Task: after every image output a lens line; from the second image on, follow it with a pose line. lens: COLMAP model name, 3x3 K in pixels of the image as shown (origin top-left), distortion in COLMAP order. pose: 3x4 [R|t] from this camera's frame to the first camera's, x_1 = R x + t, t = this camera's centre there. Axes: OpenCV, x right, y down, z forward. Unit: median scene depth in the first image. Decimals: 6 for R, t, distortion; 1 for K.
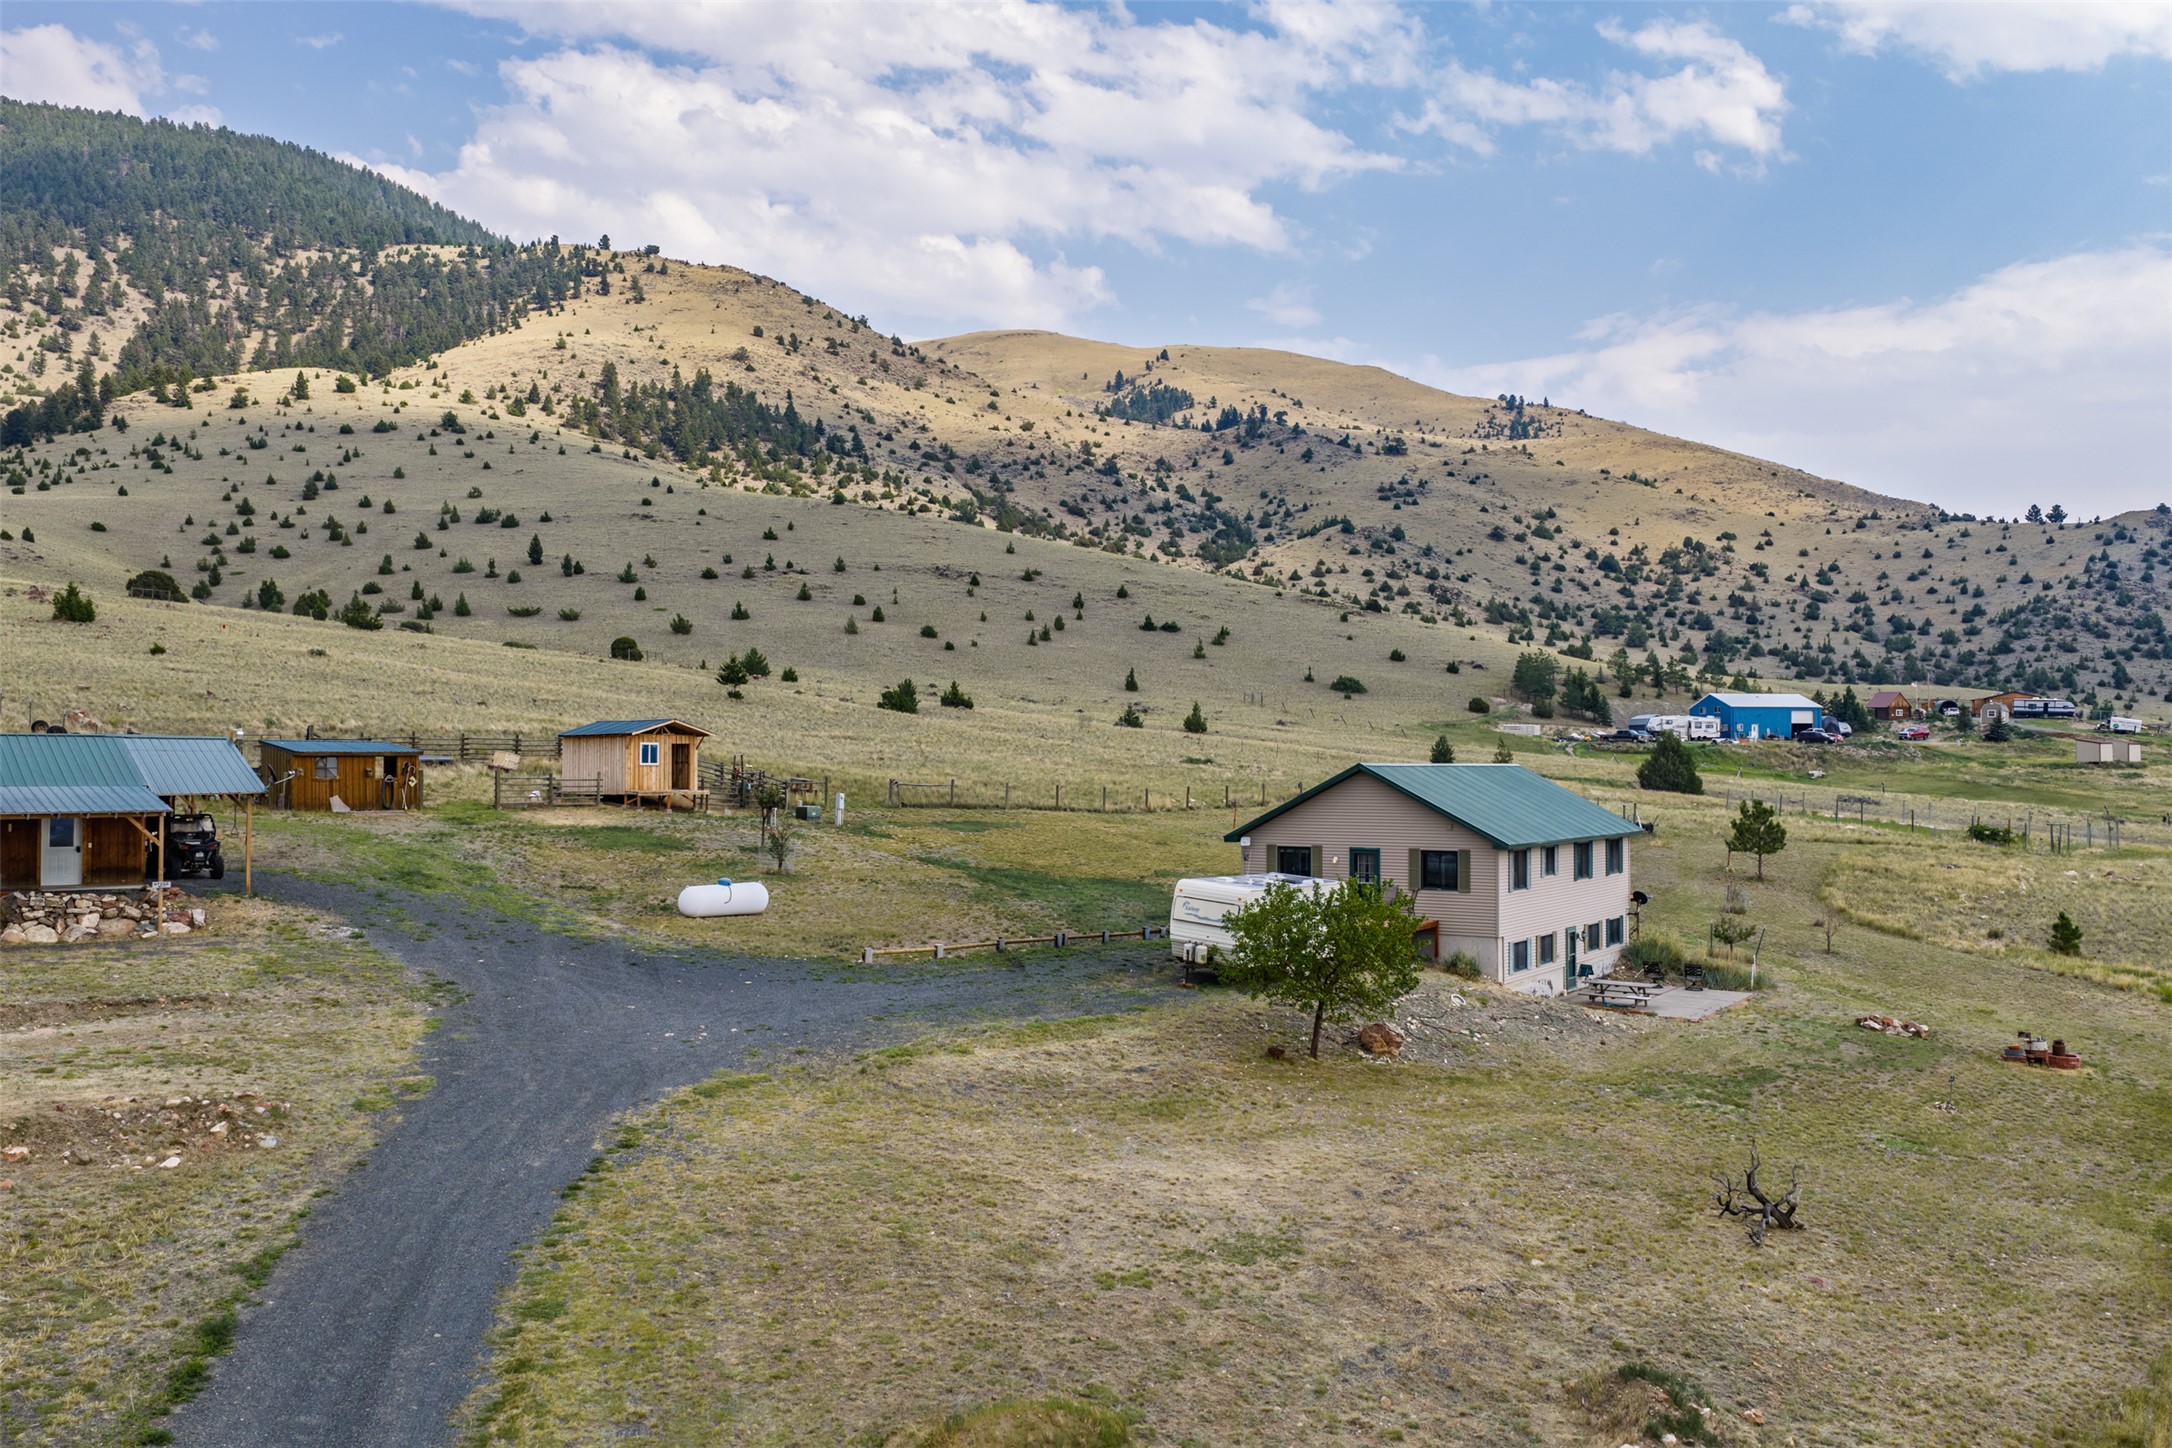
lens RADIAL K [[1793.6, 0, 1092.6], [0, 1793.6, 739.2], [0, 0, 1]] dist [0.007514, -0.014040]
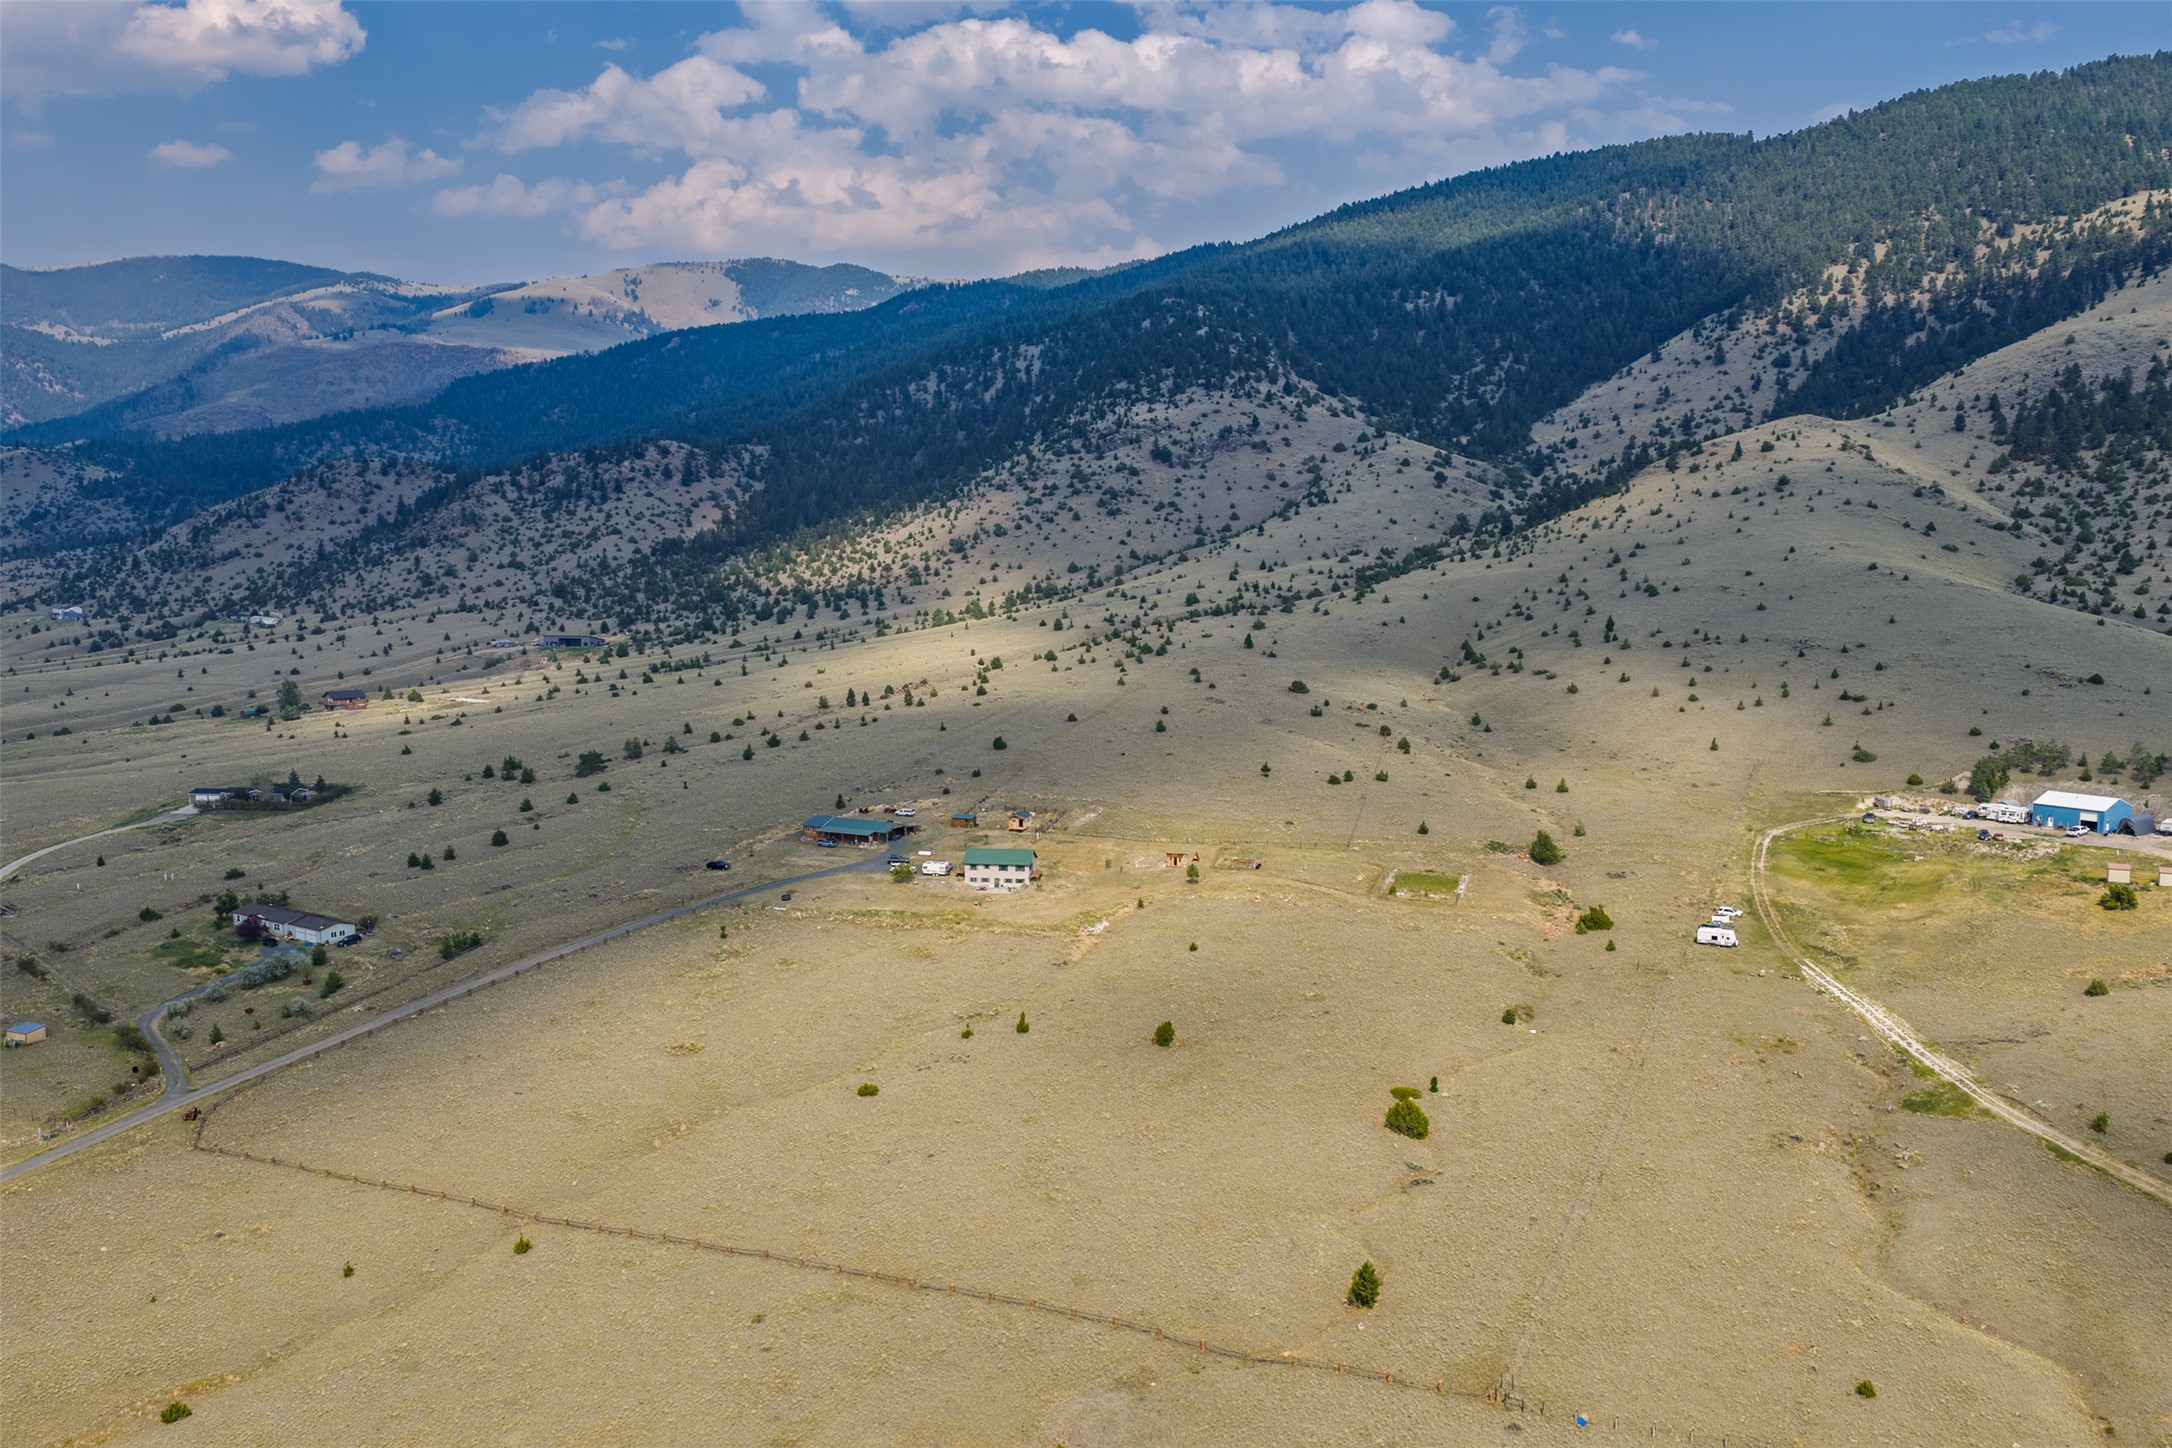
lens RADIAL K [[1793.9, 0, 1094.3], [0, 1793.9, 725.9], [0, 0, 1]] dist [0.029319, -0.059722]
pose [[0.425628, 0.092627, -0.900145, 0.679817], [0.009894, 0.994211, 0.106985, -0.123554], [0.904844, -0.054442, 0.422247, -0.148872]]
